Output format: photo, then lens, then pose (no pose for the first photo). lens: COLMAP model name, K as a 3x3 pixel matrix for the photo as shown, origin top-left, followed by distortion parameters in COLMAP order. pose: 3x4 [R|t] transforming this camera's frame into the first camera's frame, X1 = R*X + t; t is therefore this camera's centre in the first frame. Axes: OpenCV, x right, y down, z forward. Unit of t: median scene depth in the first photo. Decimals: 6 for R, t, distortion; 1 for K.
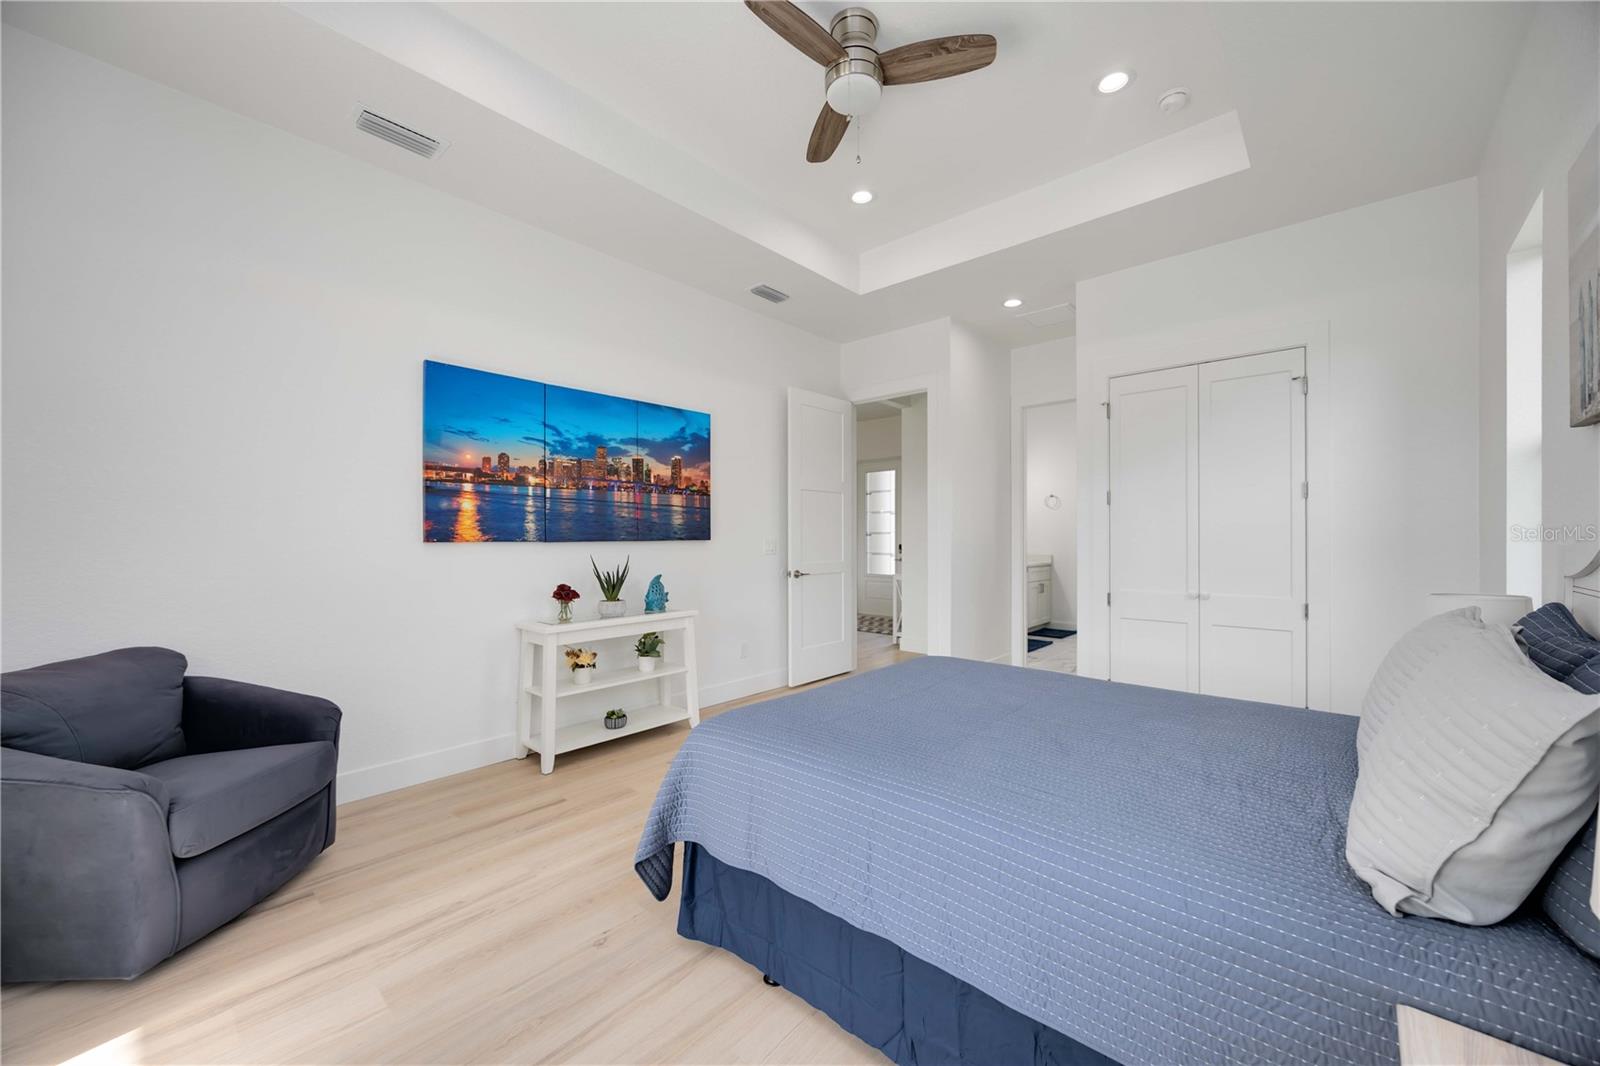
lens RADIAL K [[635.6, 0, 802.2], [0, 635.6, 532.3], [0, 0, 1]] dist [0.009292, -0.000292]
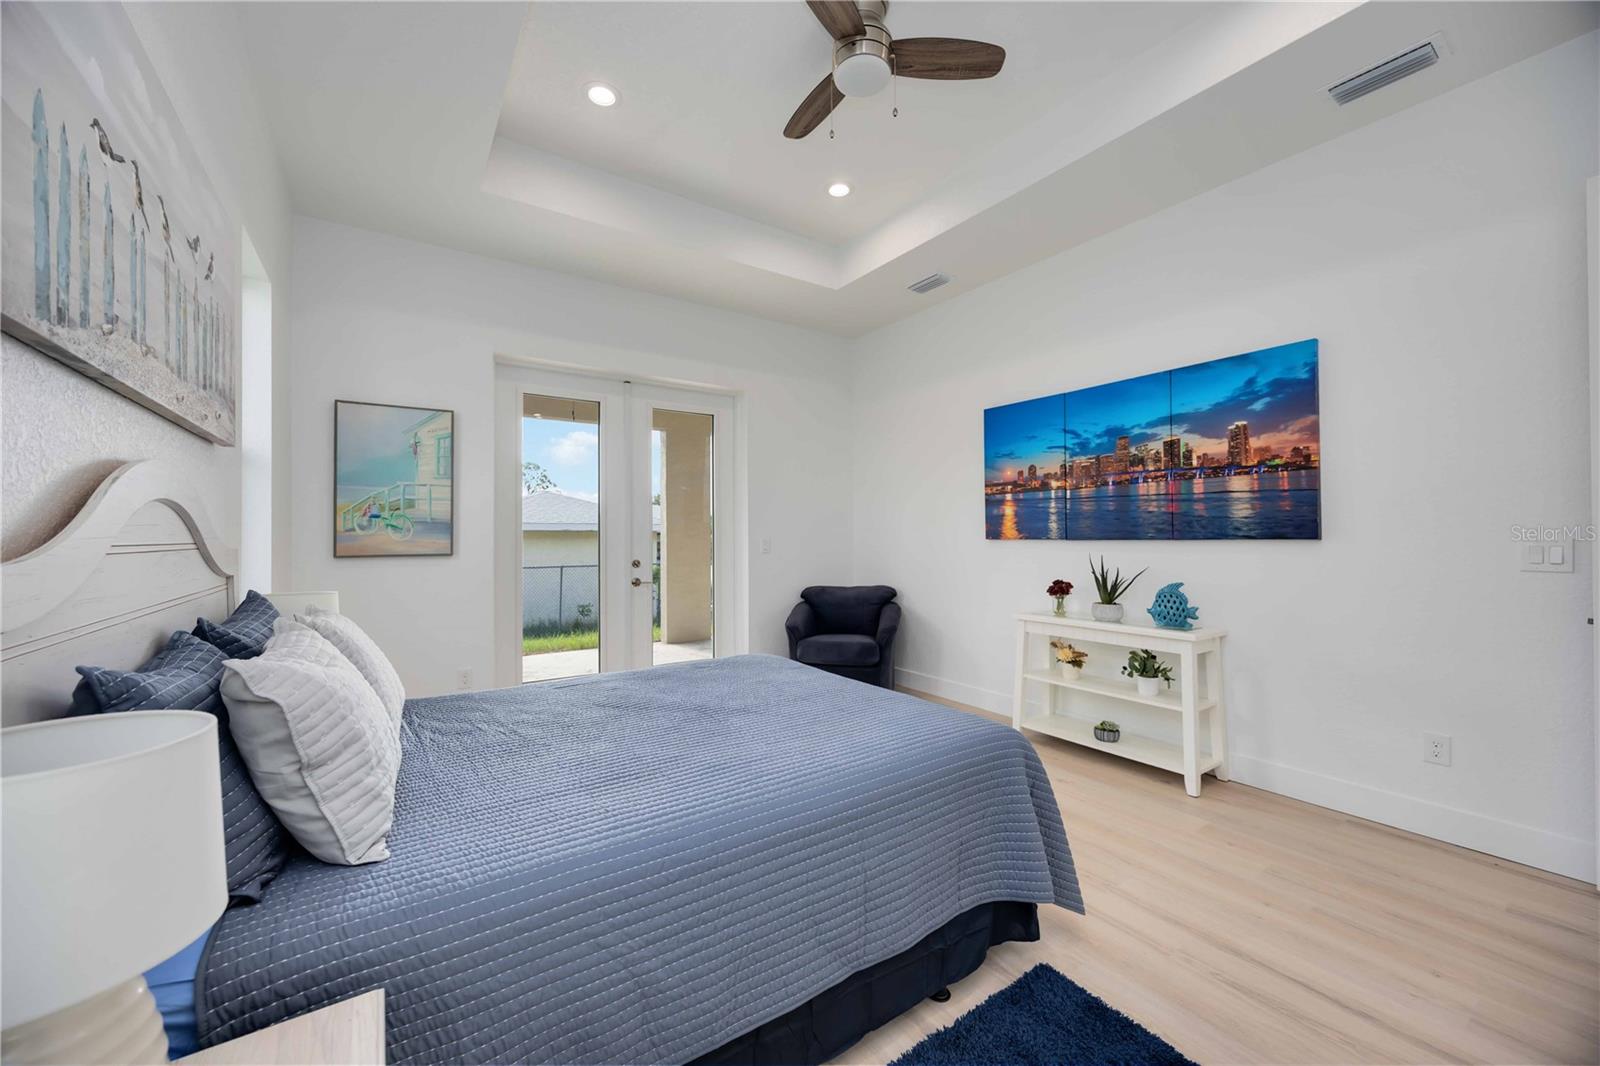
lens RADIAL K [[613.2, 0, 795.6], [0, 613.2, 527.2], [0, 0, 1]] dist [0.000849, 0.000050]
pose [[-0.271617, -0.011829, -0.962333, 0.690312], [0.011633, 0.999811, -0.015573, 0.004403], [0.962335, -0.015425, -0.271428, 0.808144]]
